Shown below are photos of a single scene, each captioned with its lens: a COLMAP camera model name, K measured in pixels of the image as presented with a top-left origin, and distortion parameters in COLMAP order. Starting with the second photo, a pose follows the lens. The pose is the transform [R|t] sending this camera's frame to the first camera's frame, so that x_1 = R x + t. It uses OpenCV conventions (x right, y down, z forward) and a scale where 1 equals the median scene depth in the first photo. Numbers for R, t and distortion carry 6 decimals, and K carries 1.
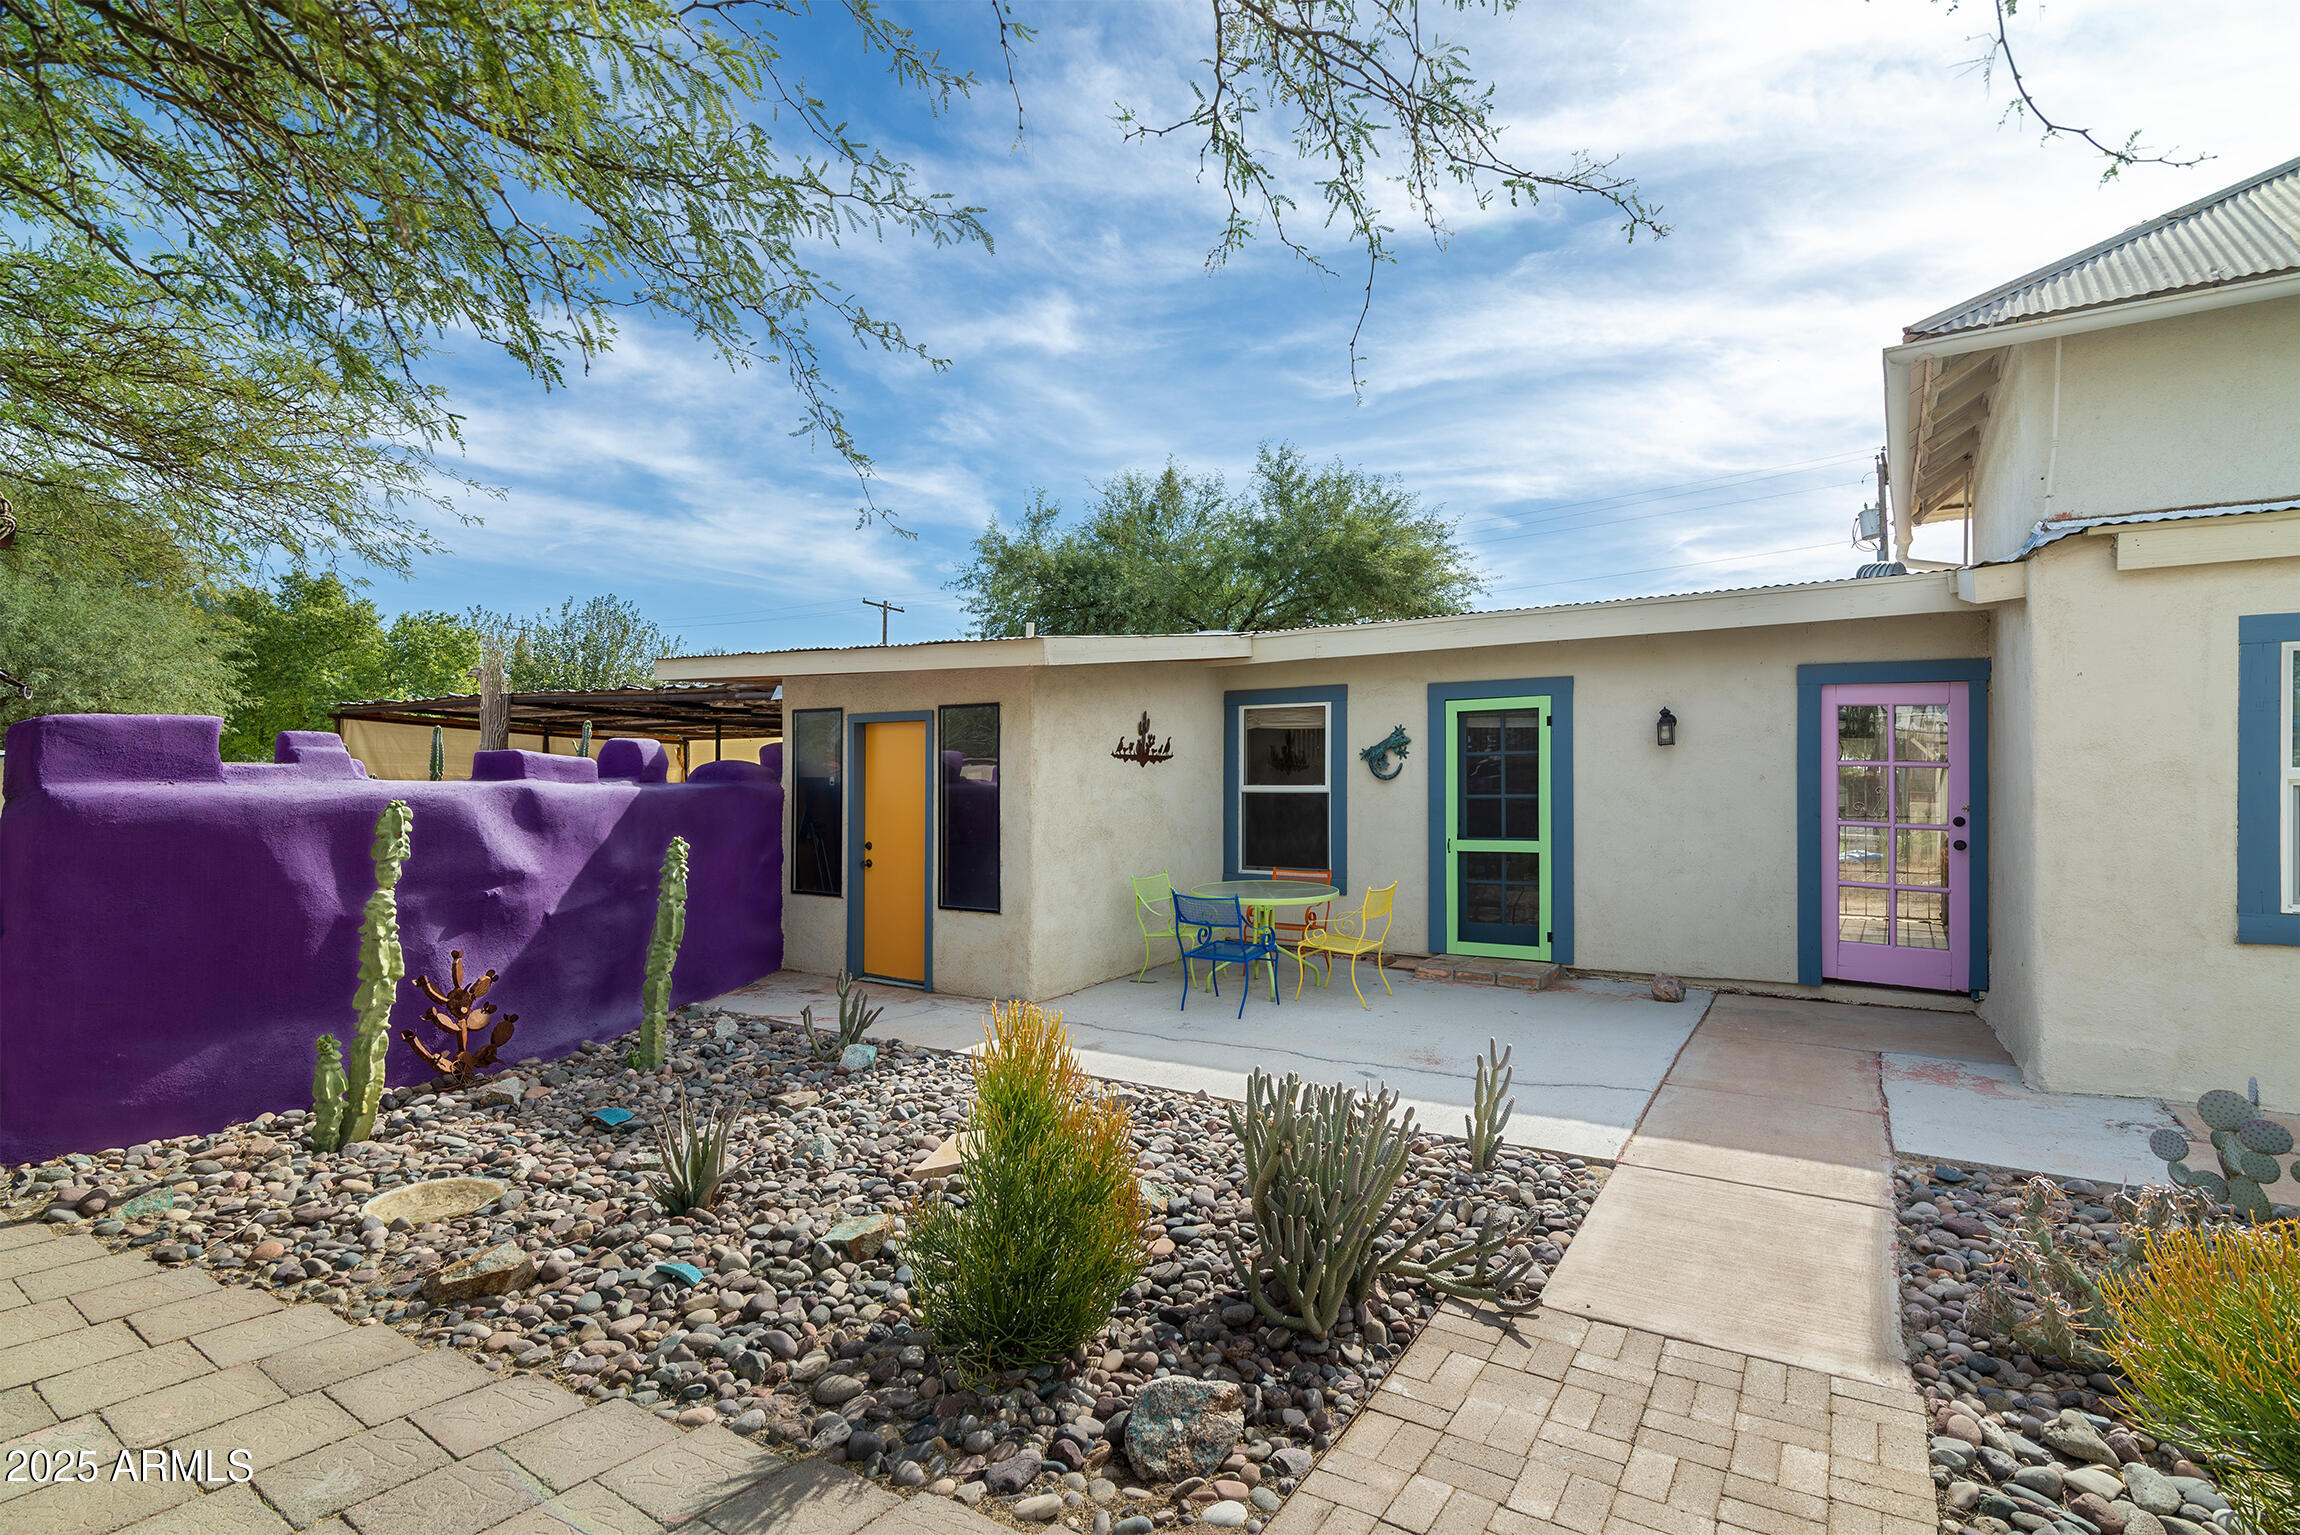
lens RADIAL K [[1118.1, 0, 1150.7], [0, 1118.1, 777.0], [0, 0, 1]] dist [0.011230, -0.005682]
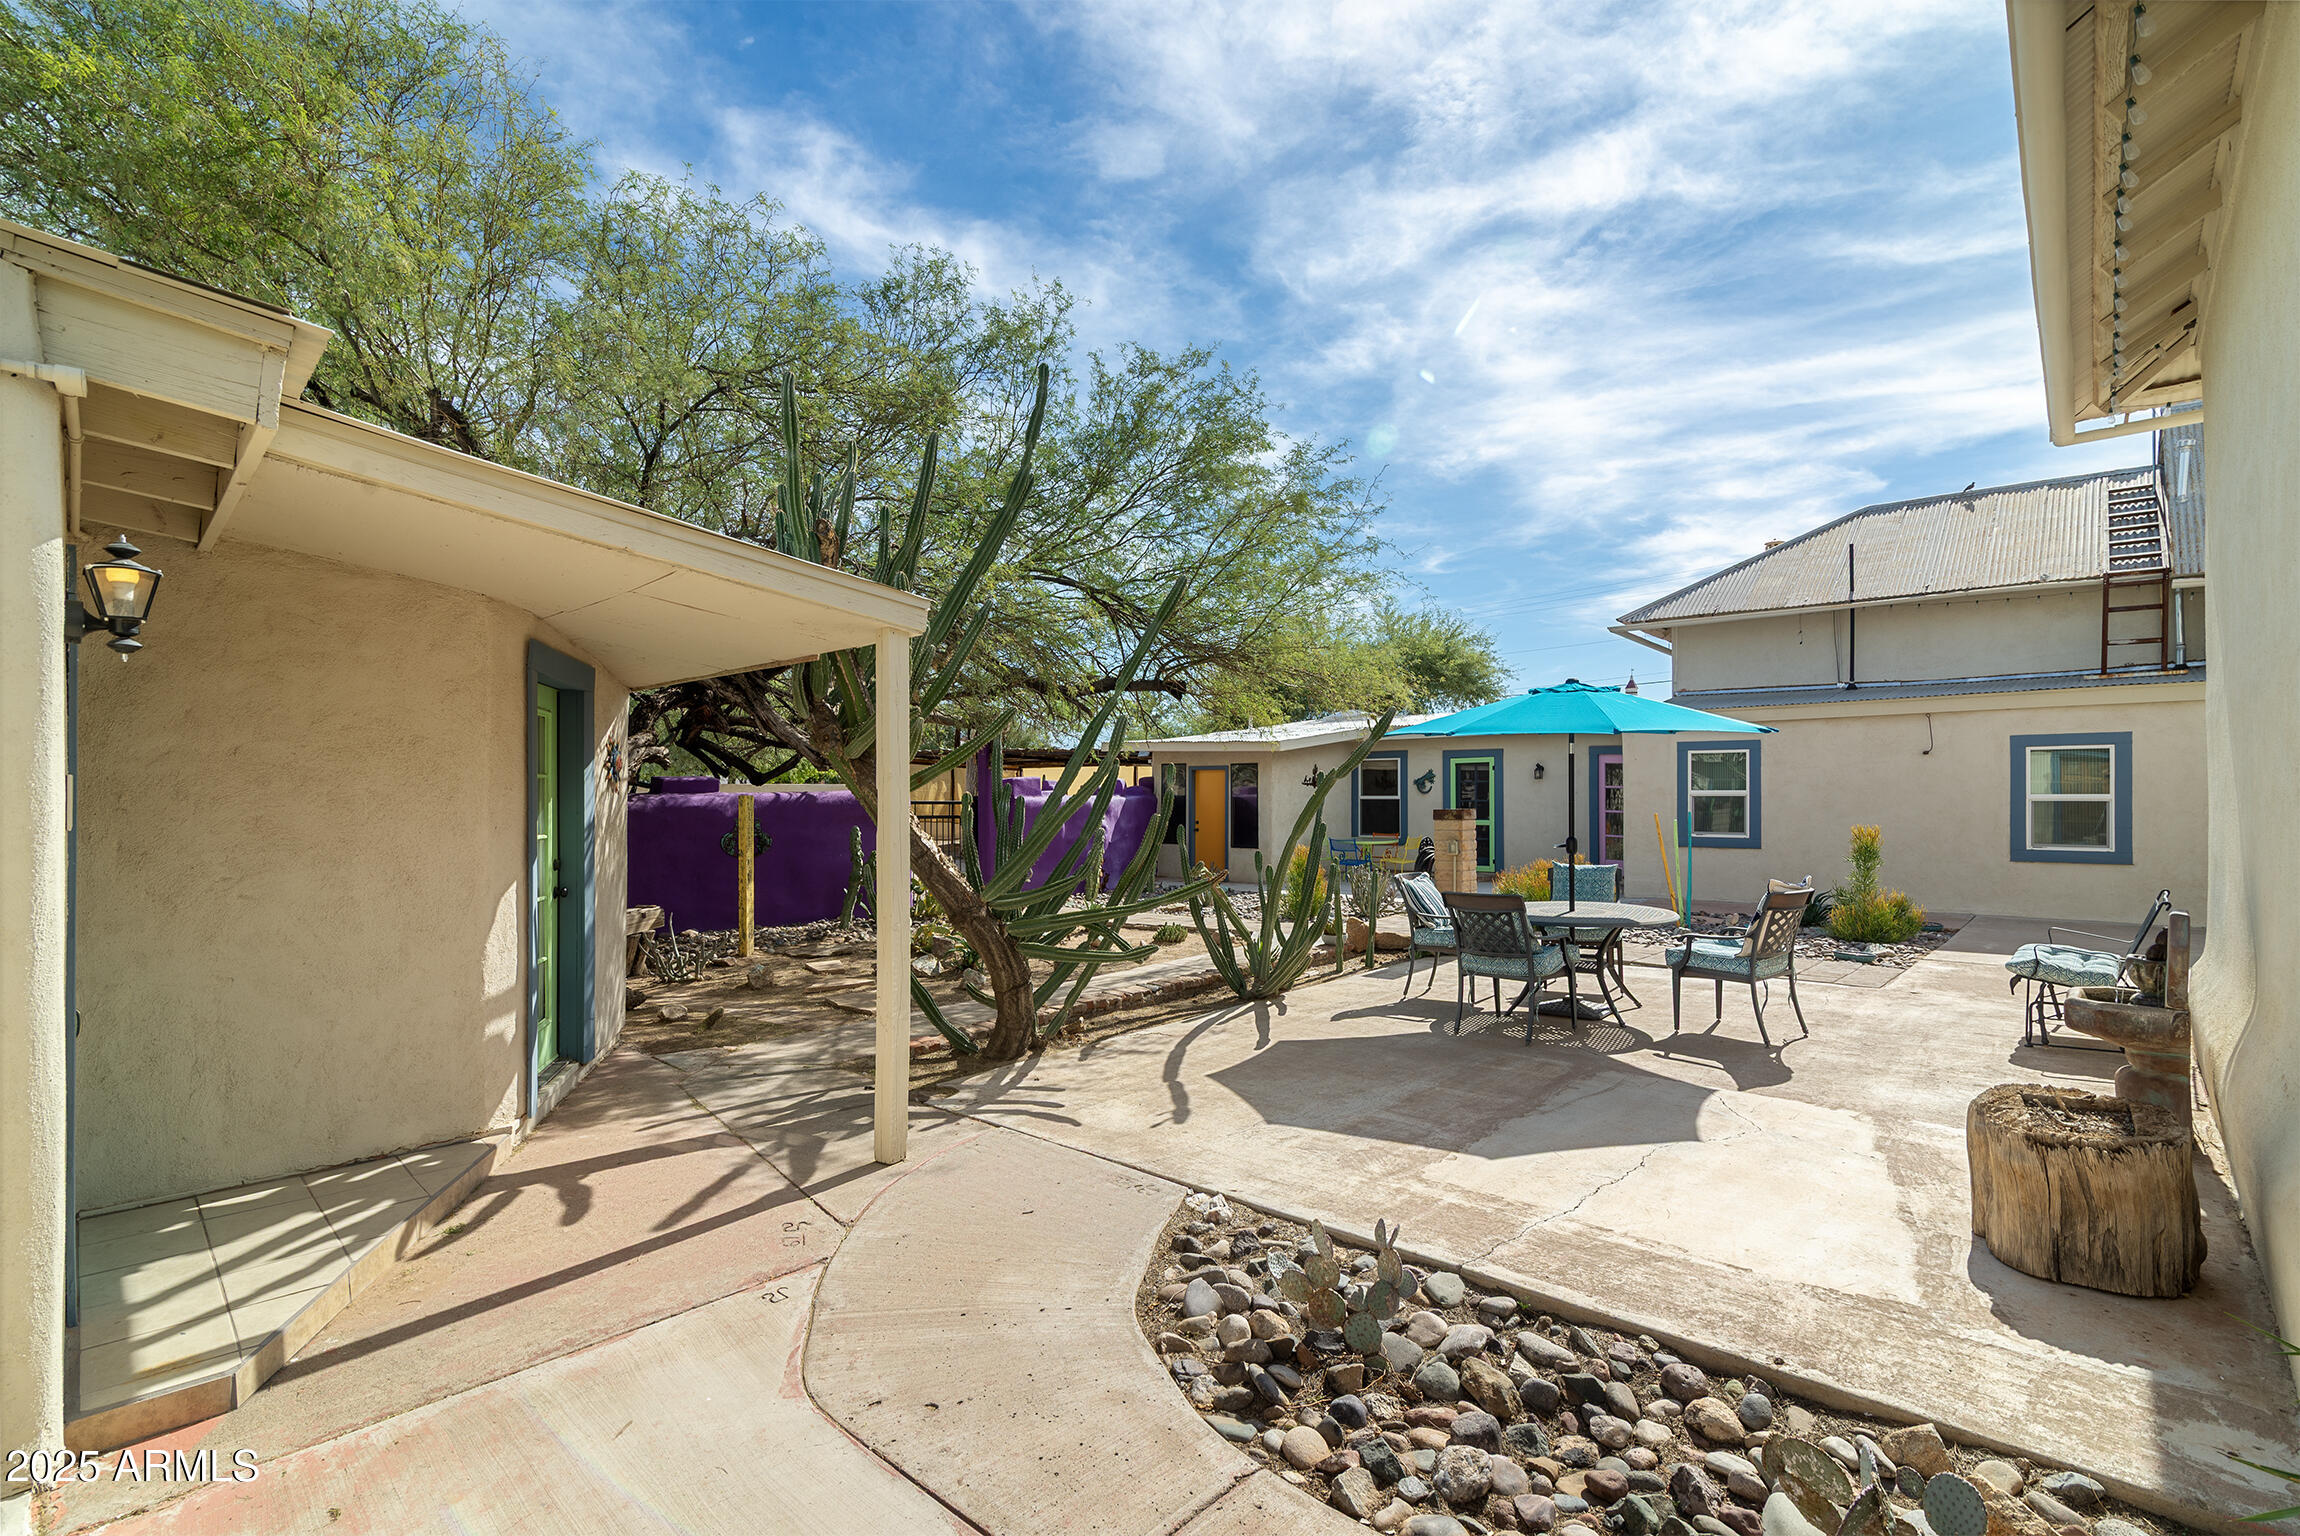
lens RADIAL K [[1055.7, 0, 1149.0], [0, 1055.7, 784.0], [0, 0, 1]] dist [0.019426, 0.000004]
pose [[0.990822, -0.004147, -0.135109, -0.050068], [0.003996, 0.999991, -0.001393, -0.015541], [0.135113, 0.000841, 0.990830, -1.176750]]
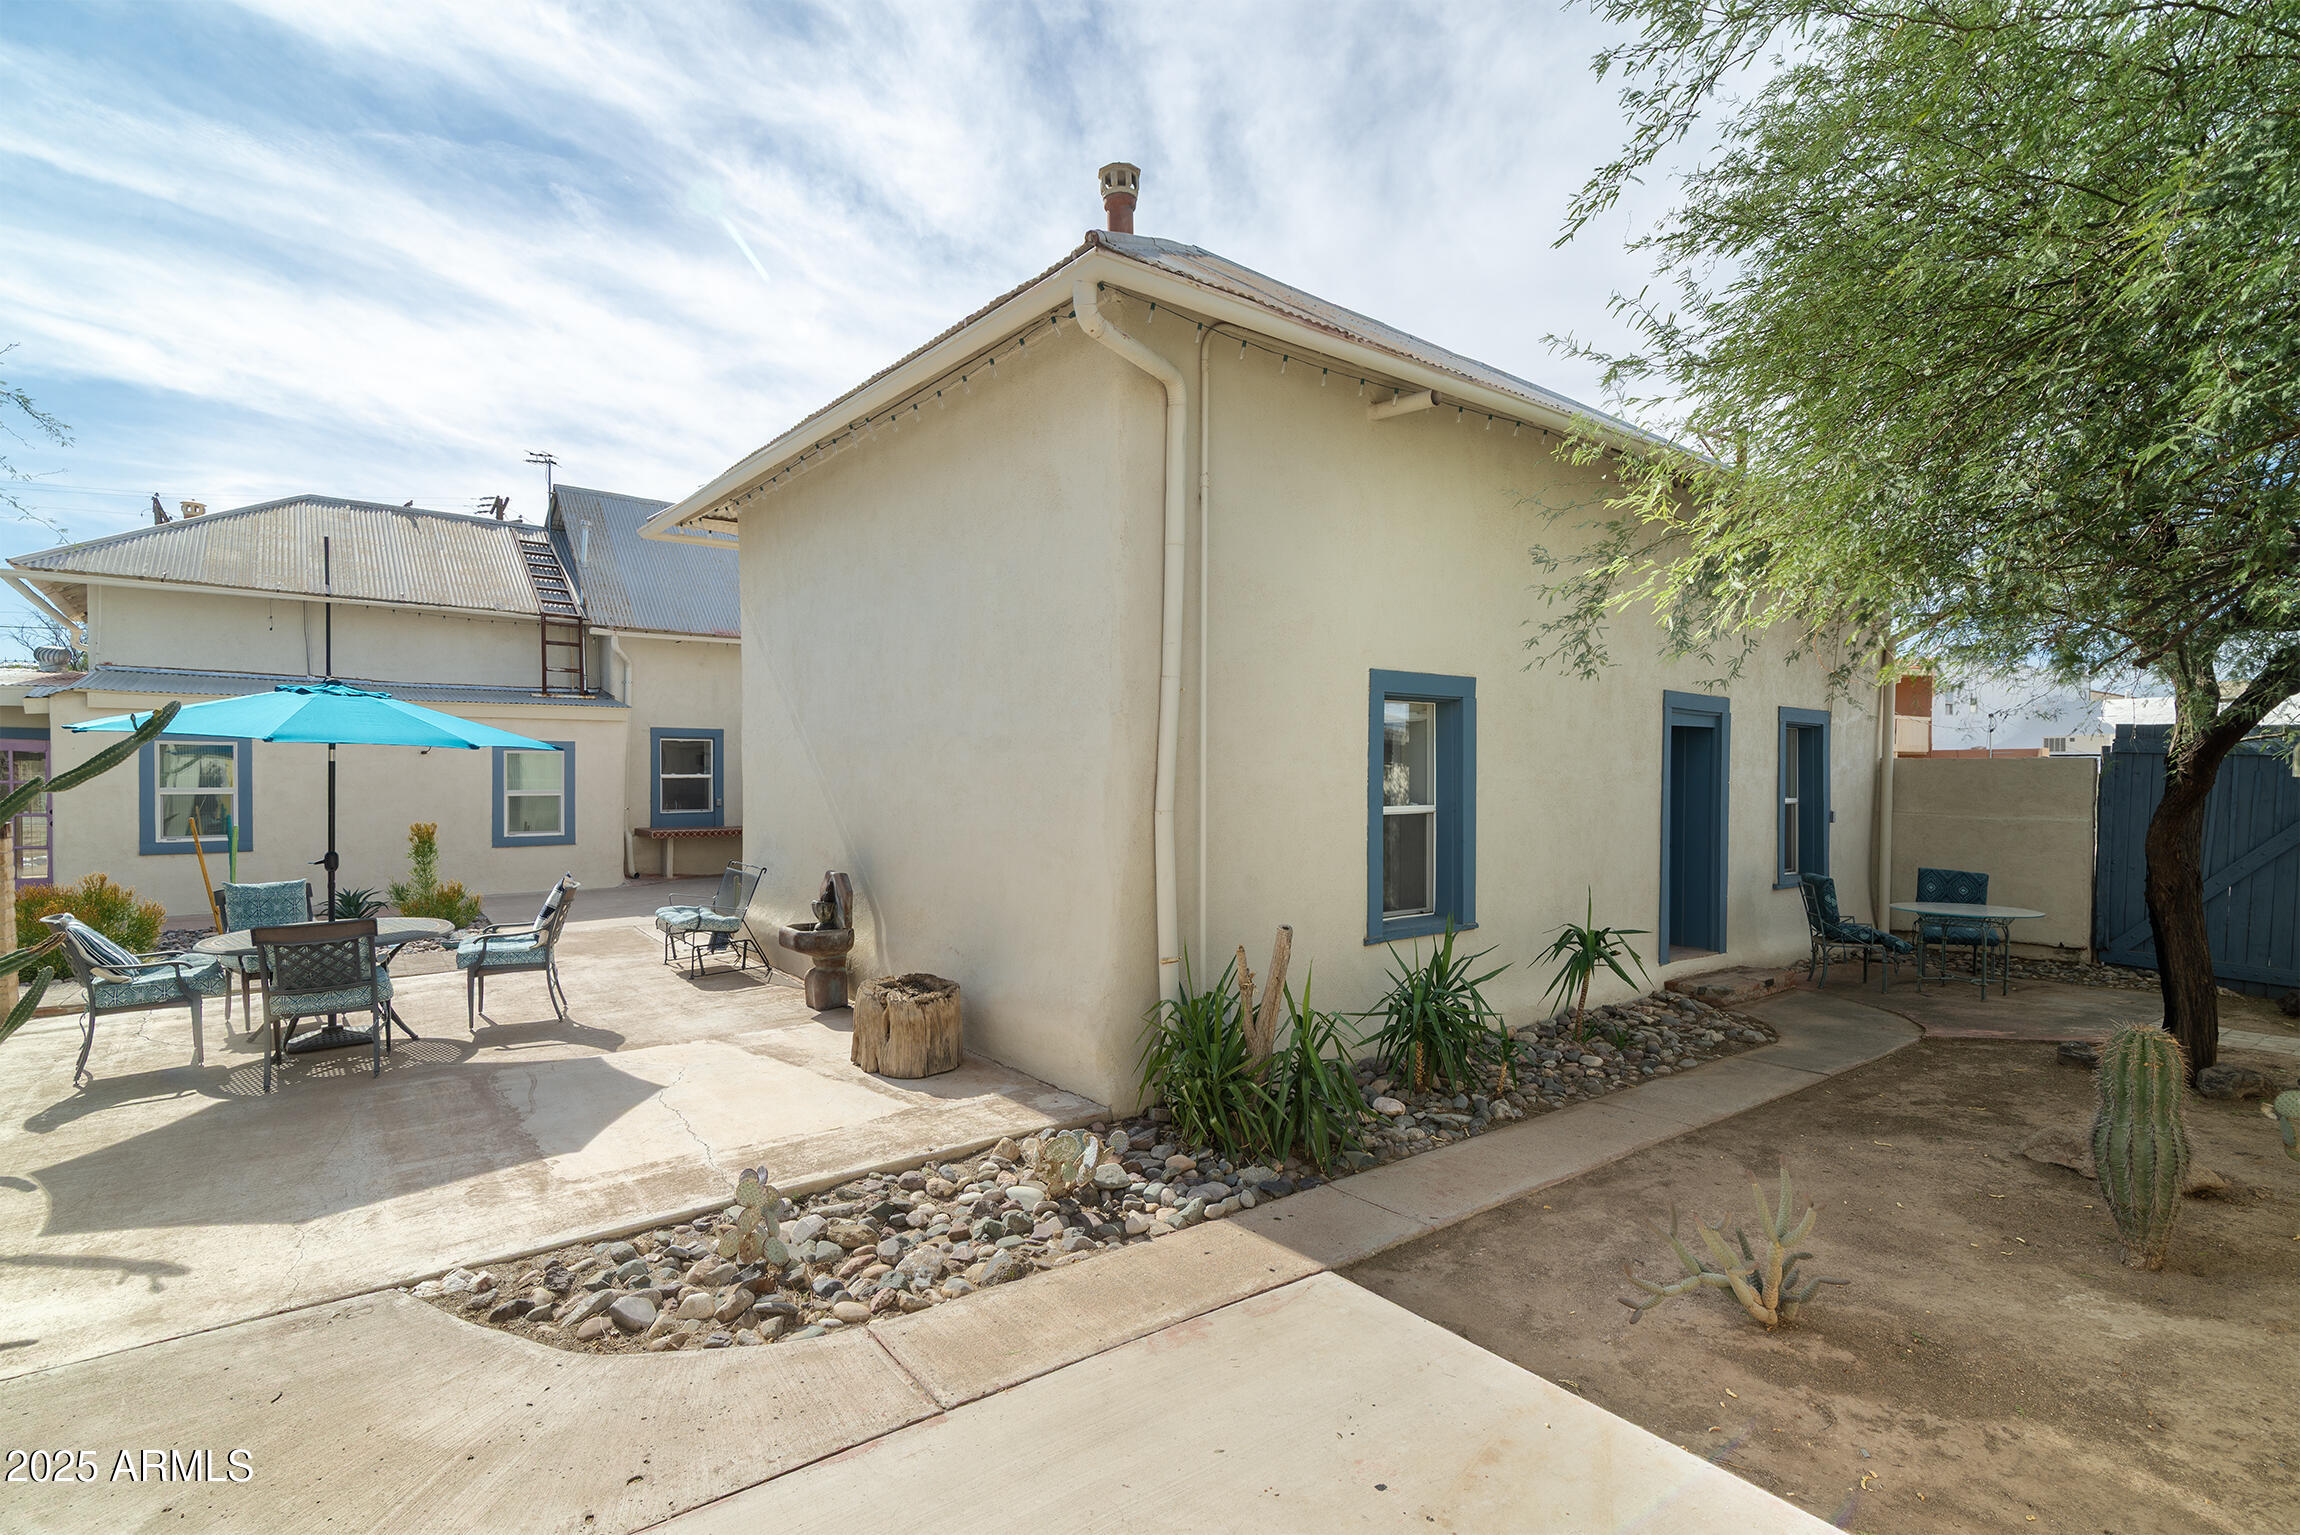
lens RADIAL K [[1108.3, 0, 1143.3], [0, 1108.3, 780.1], [0, 0, 1]] dist [0.006384, 0.000323]
pose [[0.304894, -0.005417, 0.952371, -0.432655], [-0.008937, 0.999924, 0.008548, -0.038576], [-0.952344, -0.011118, 0.304822, -1.105801]]
